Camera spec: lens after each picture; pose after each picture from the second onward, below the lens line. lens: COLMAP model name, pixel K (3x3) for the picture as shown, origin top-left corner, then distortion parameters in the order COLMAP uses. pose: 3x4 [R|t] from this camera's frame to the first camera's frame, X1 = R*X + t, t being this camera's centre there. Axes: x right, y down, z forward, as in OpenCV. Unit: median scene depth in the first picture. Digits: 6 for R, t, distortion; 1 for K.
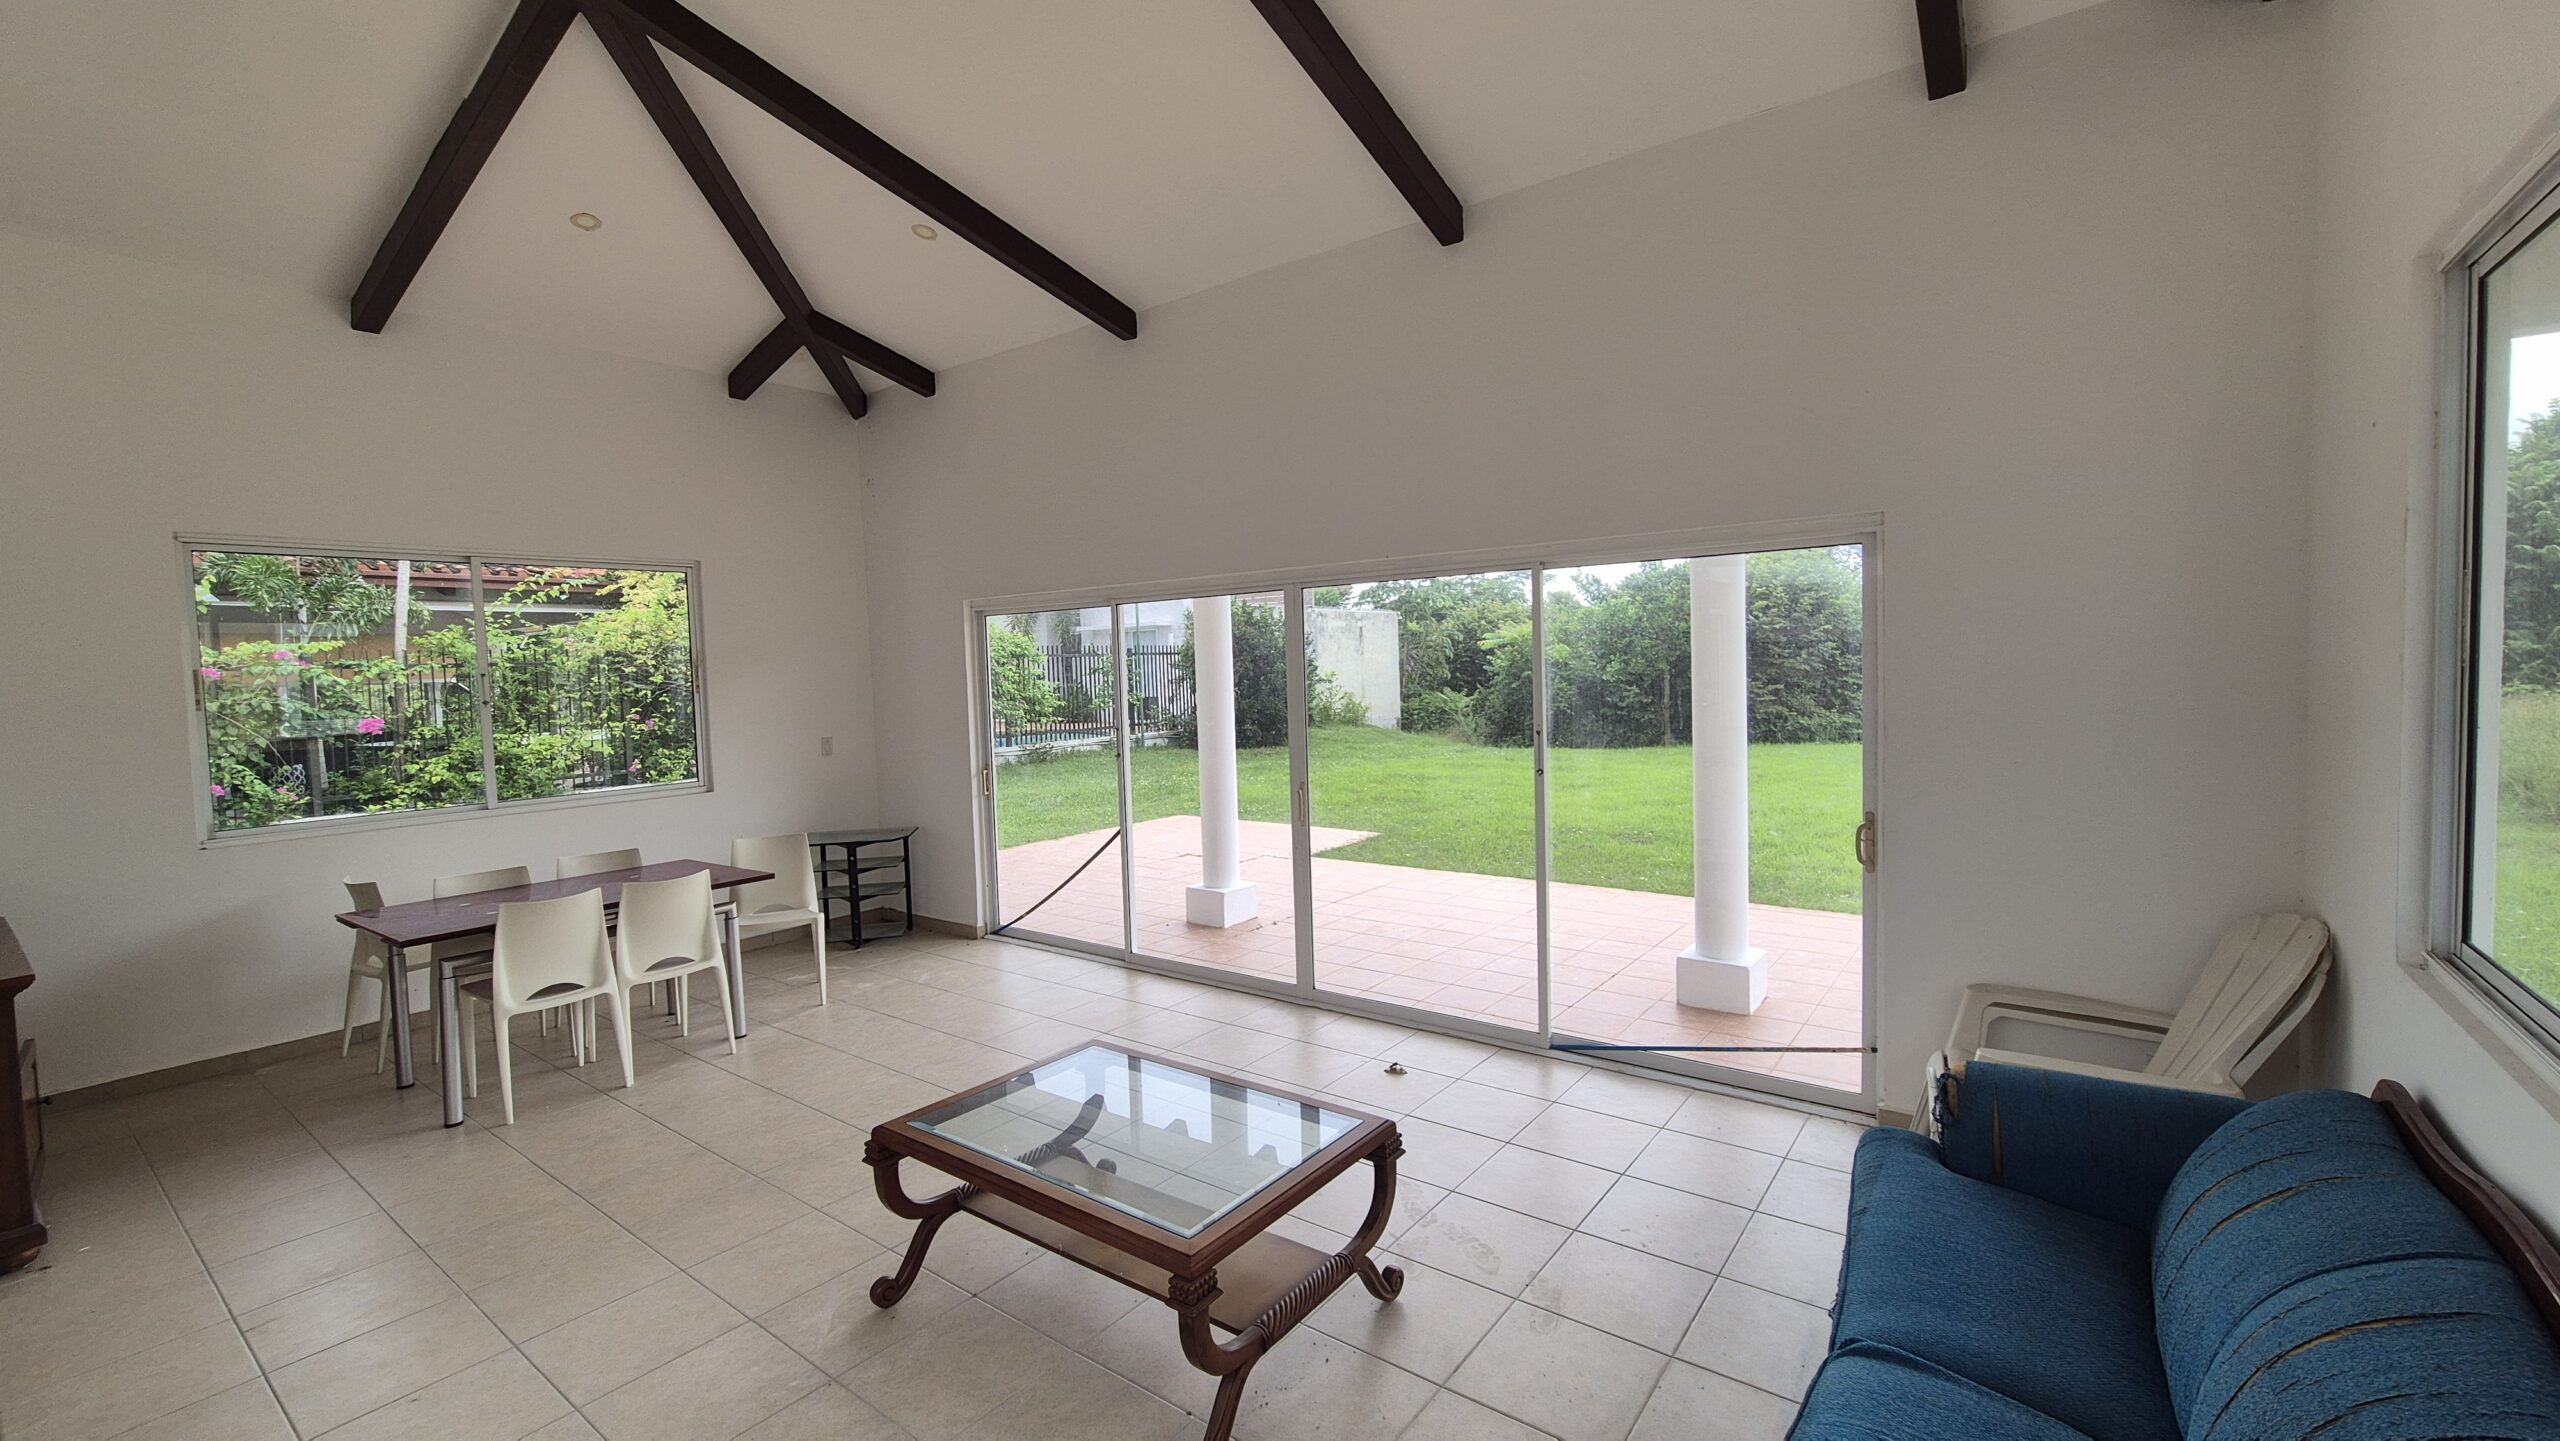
lens RADIAL K [[1045.6, 0, 1255.4], [0, 1045.6, 723.0], [0, 0, 1]] dist [0.001696, 0.000681]
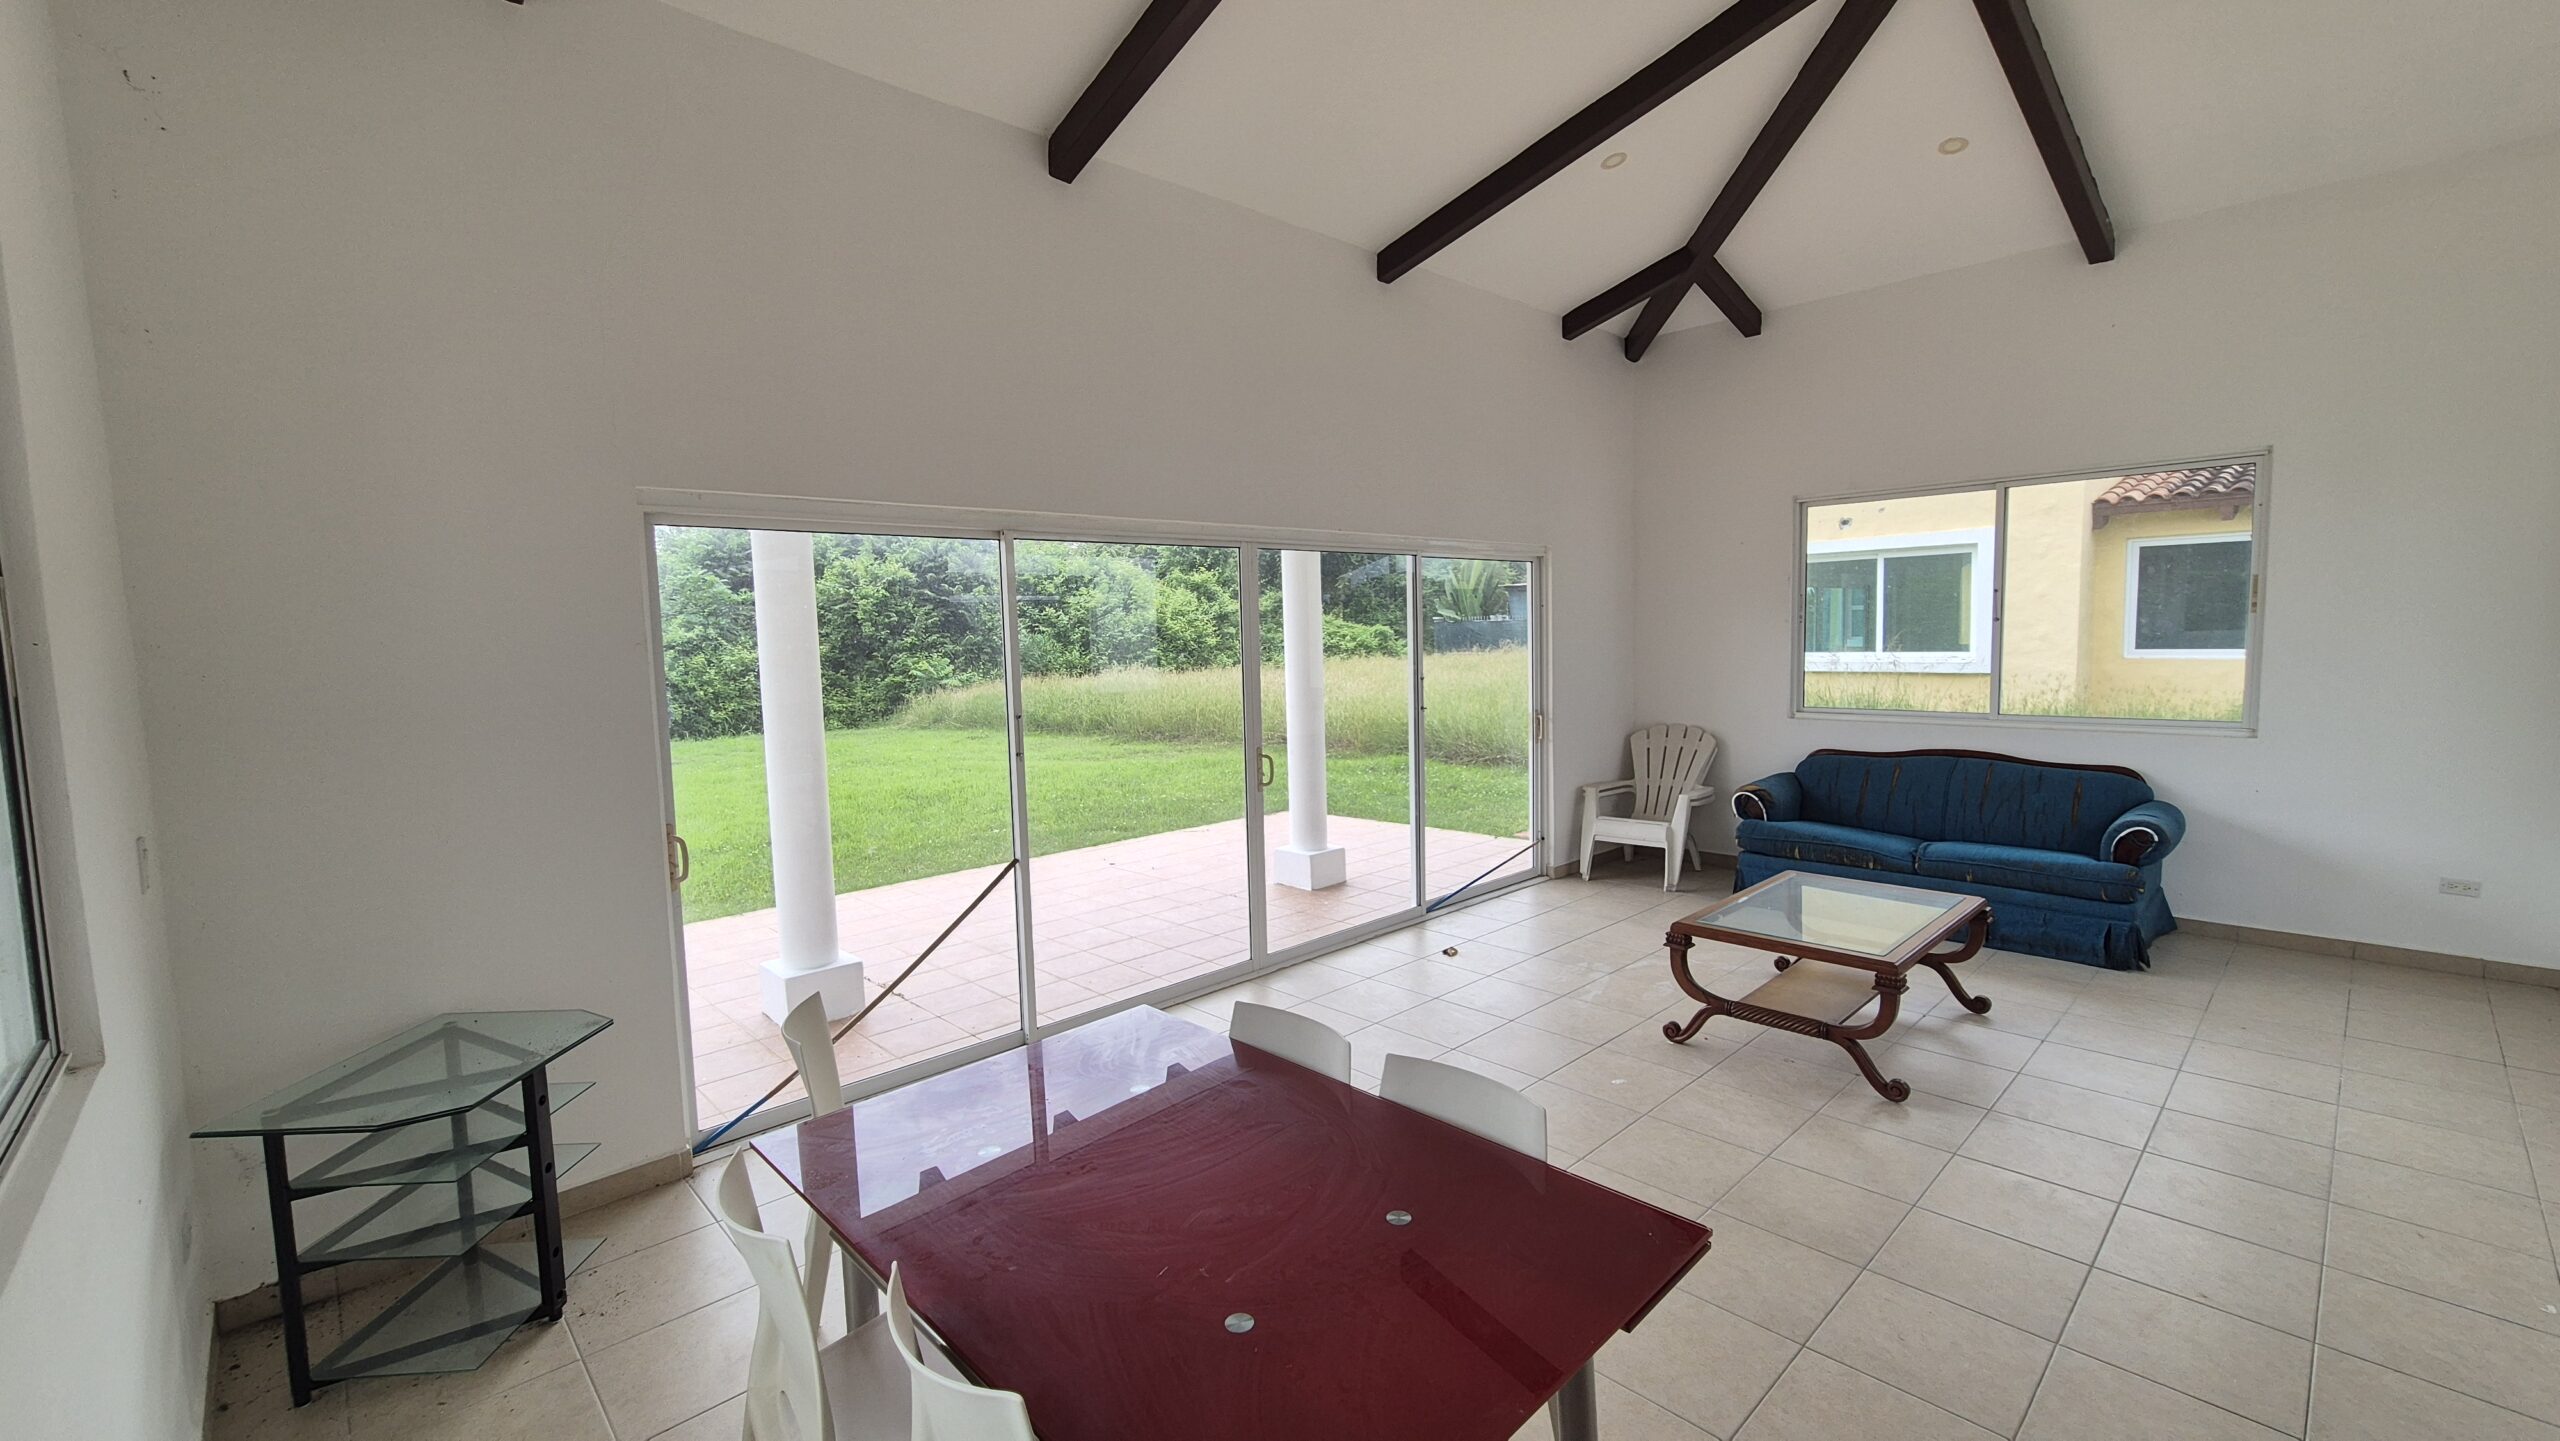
lens RADIAL K [[1045.6, 0, 1273.8], [0, 1045.6, 727.1], [0, 0, 1]] dist [0.001696, 0.000681]
pose [[0.126805, -0.055034, 0.990400, -0.717080], [0.069313, 0.996511, 0.046499, -0.009108], [-0.989503, 0.062752, 0.130177, 0.651094]]
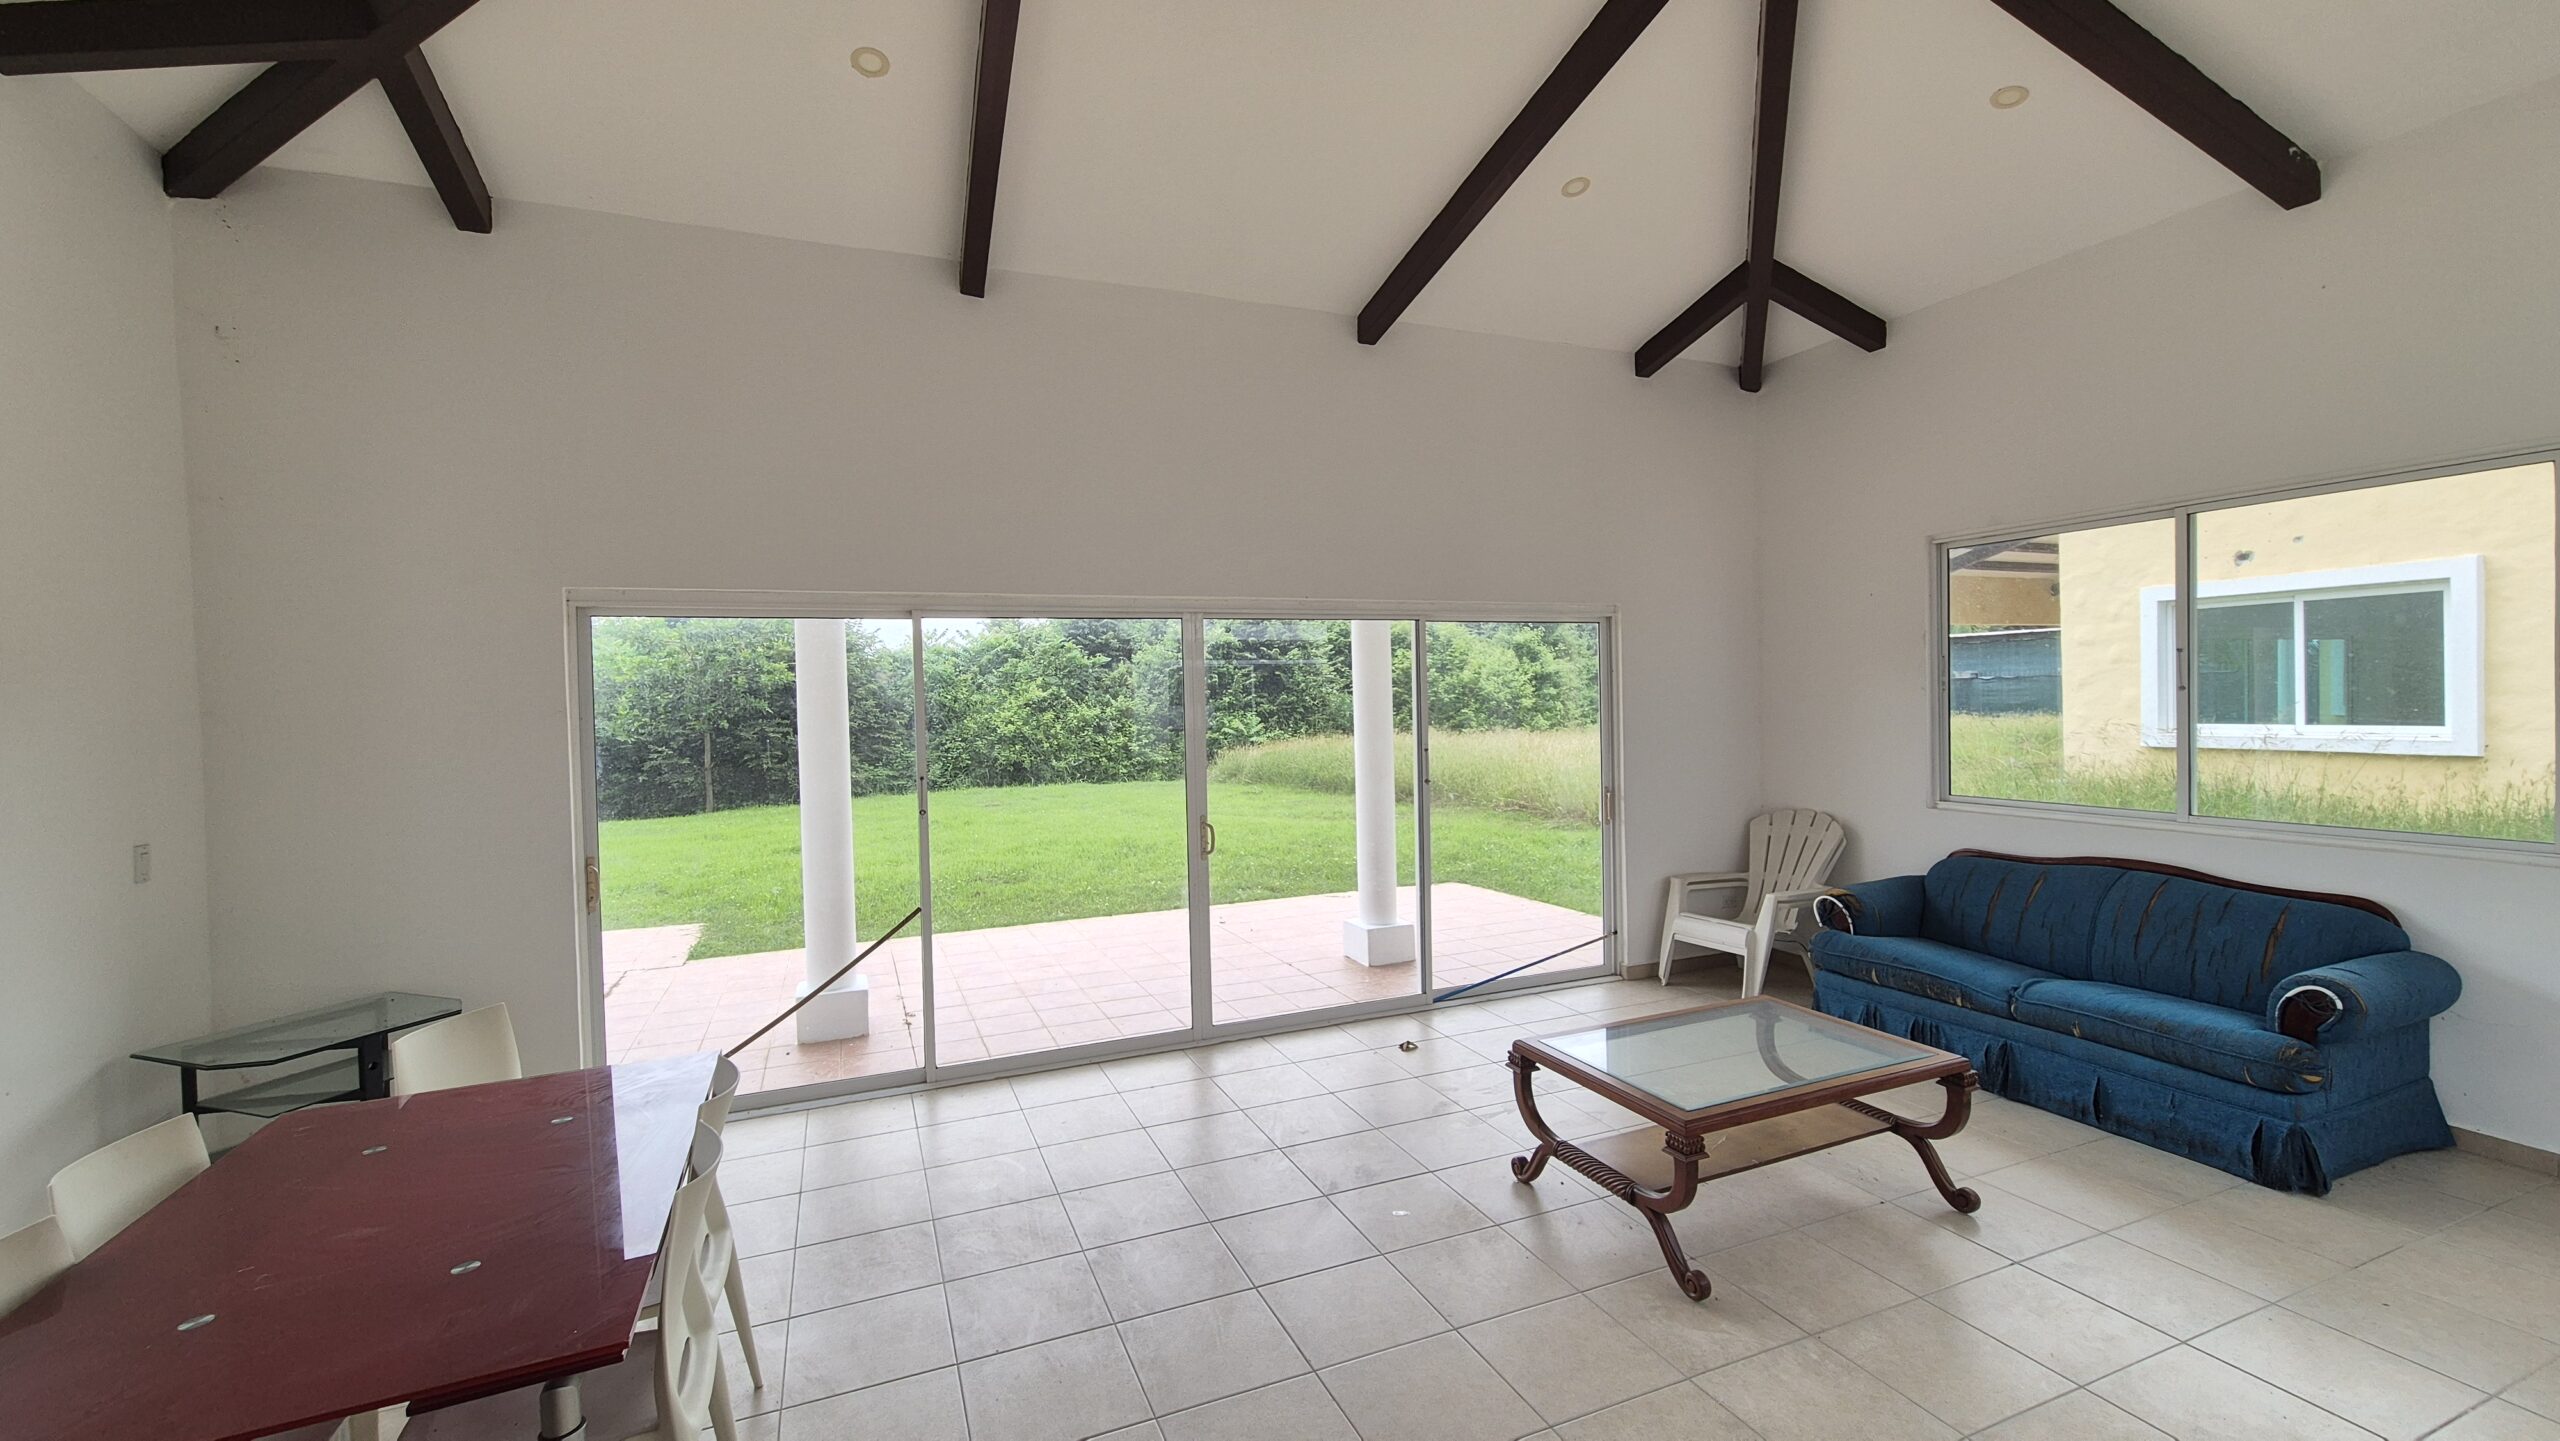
lens RADIAL K [[1045.6, 0, 1287.1], [0, 1045.6, 728.3], [0, 0, 1]] dist [0.001696, 0.000681]
pose [[0.470814, 0.003915, 0.882224, -0.610062], [0.046555, 0.998487, -0.029275, 0.001888], [-0.881003, 0.054855, 0.469919, 0.347624]]
